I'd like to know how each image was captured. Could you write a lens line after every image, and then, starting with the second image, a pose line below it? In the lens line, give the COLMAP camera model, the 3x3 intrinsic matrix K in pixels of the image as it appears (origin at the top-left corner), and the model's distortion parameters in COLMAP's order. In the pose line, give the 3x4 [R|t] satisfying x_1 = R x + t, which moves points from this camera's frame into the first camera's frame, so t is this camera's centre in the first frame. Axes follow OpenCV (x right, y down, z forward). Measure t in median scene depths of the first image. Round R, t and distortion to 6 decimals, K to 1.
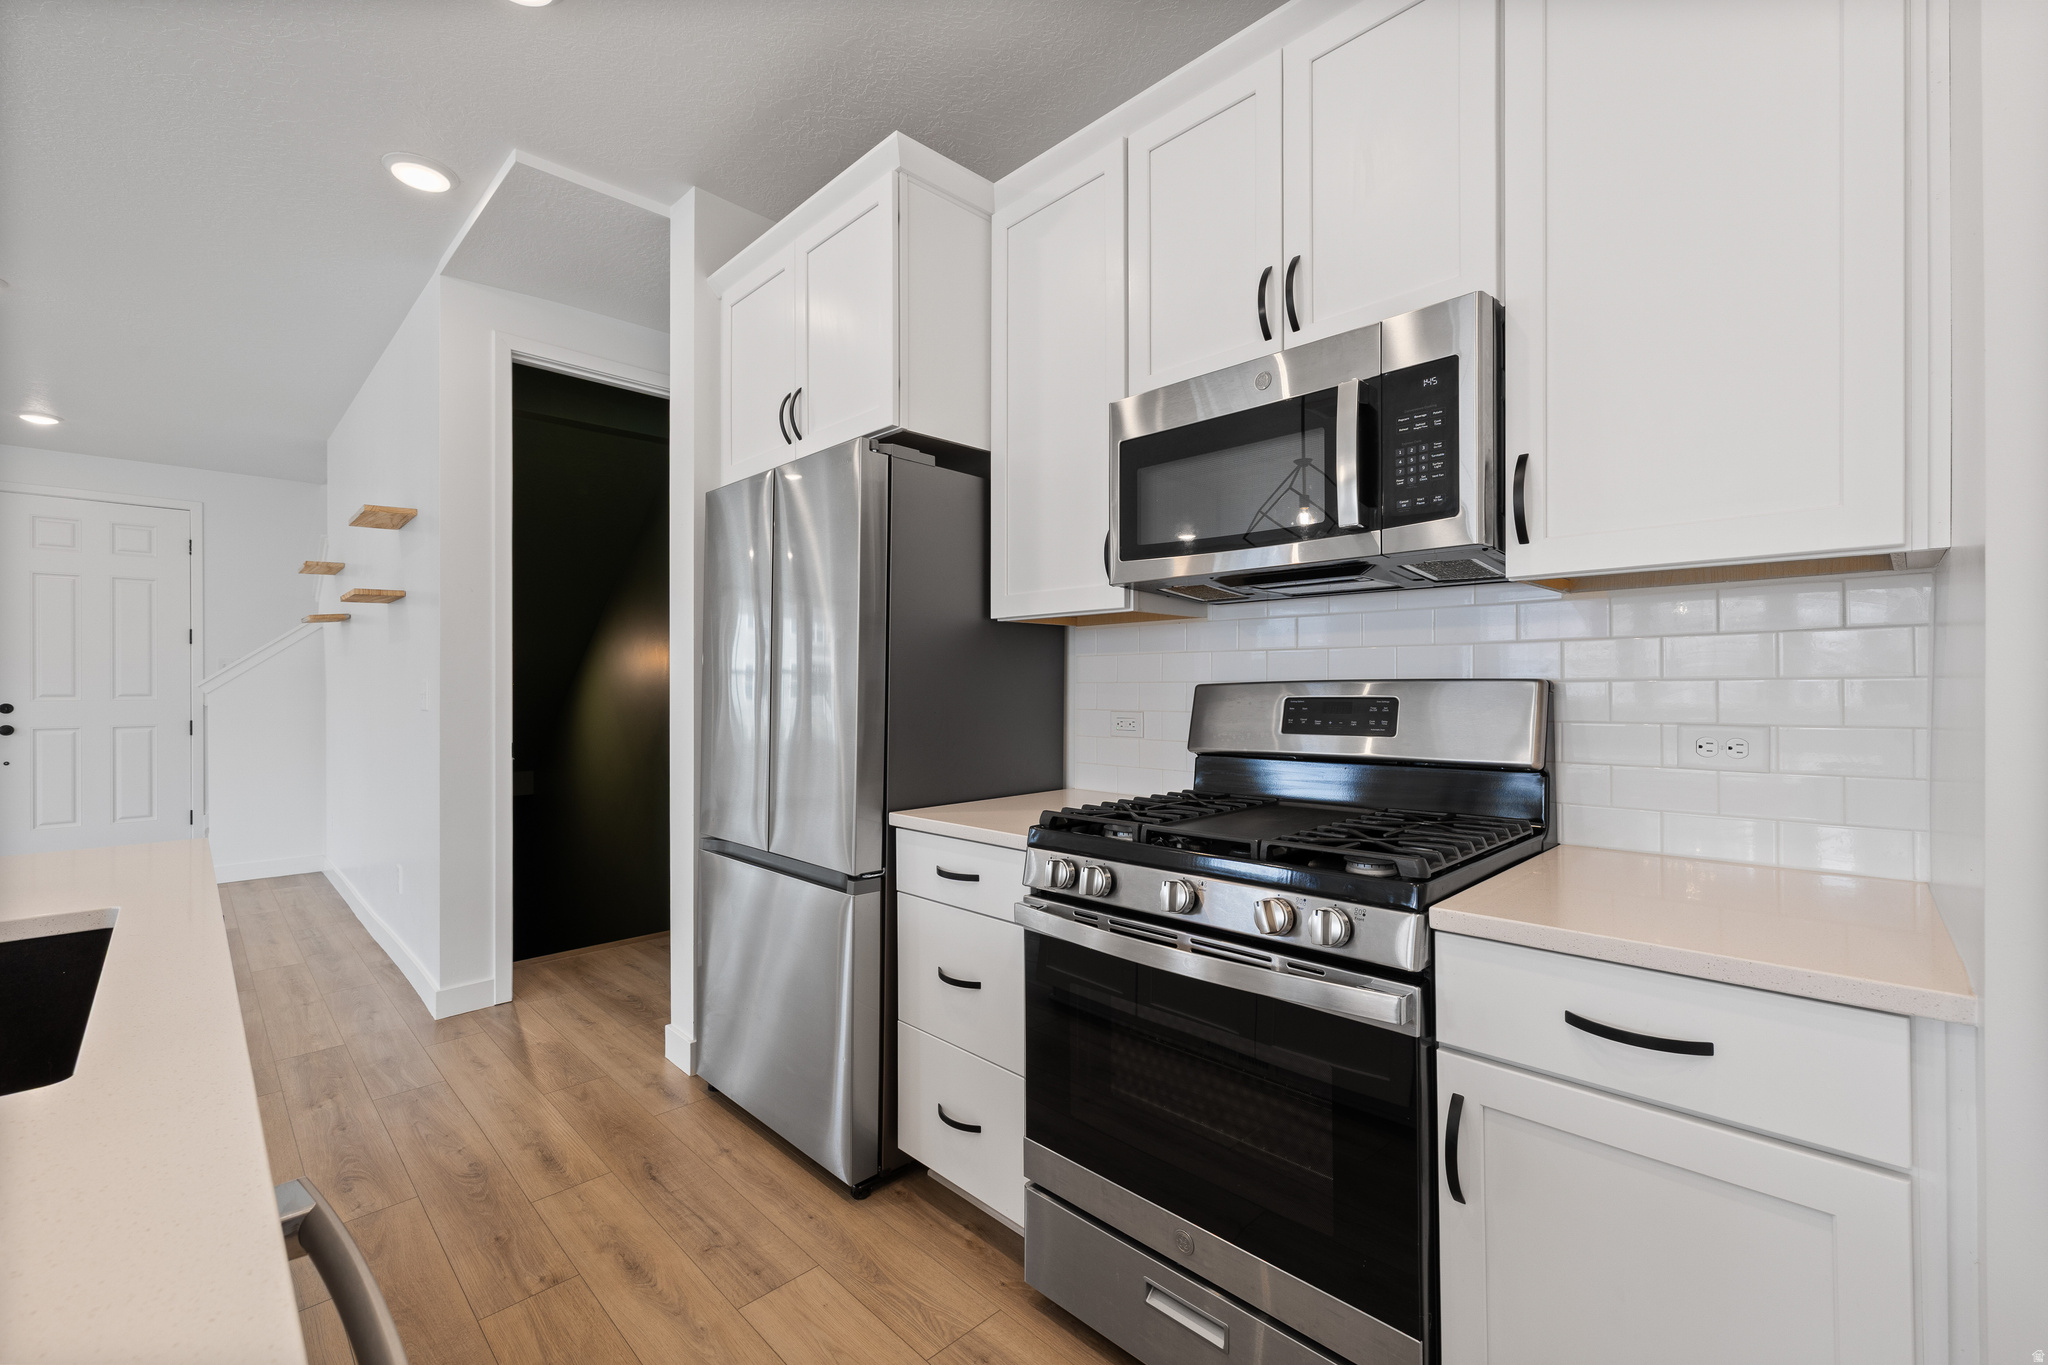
lens RADIAL K [[862.5, 0, 1025.9], [0, 862.5, 689.6], [0, 0, 1]] dist [0.003326, 0.000199]
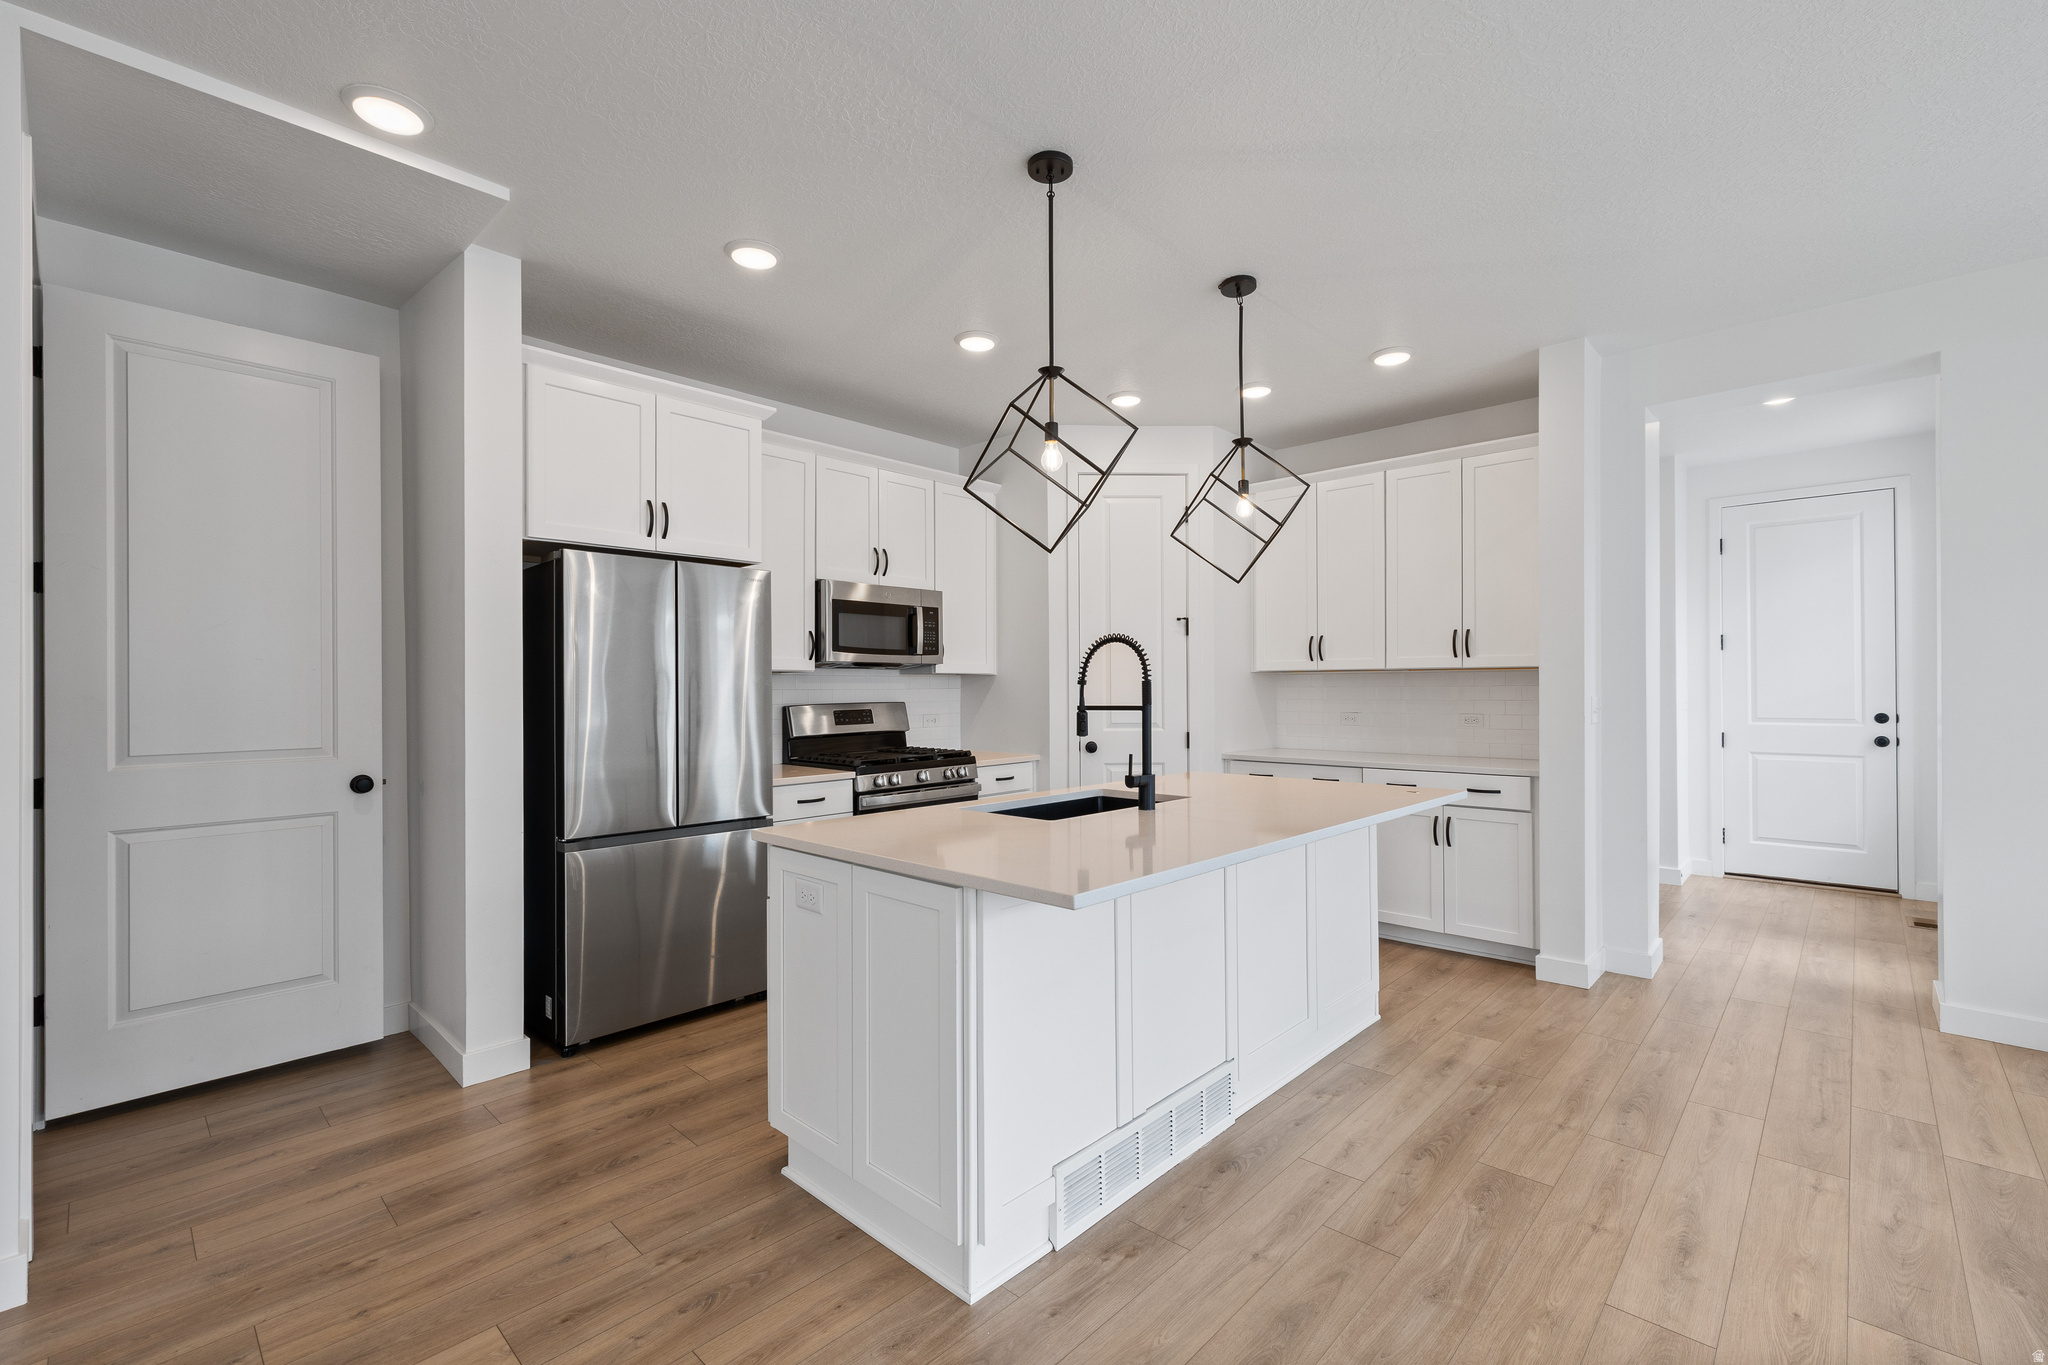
lens RADIAL K [[896.3, 0, 1056.9], [0, 896.3, 685.2], [0, 0, 1]] dist [0.034516, -0.000601]
pose [[-0.066303, 0.005451, 0.997785, -1.959207], [0.004284, 0.999977, -0.005178, -0.039882], [-0.997790, 0.003931, -0.066325, 0.497385]]
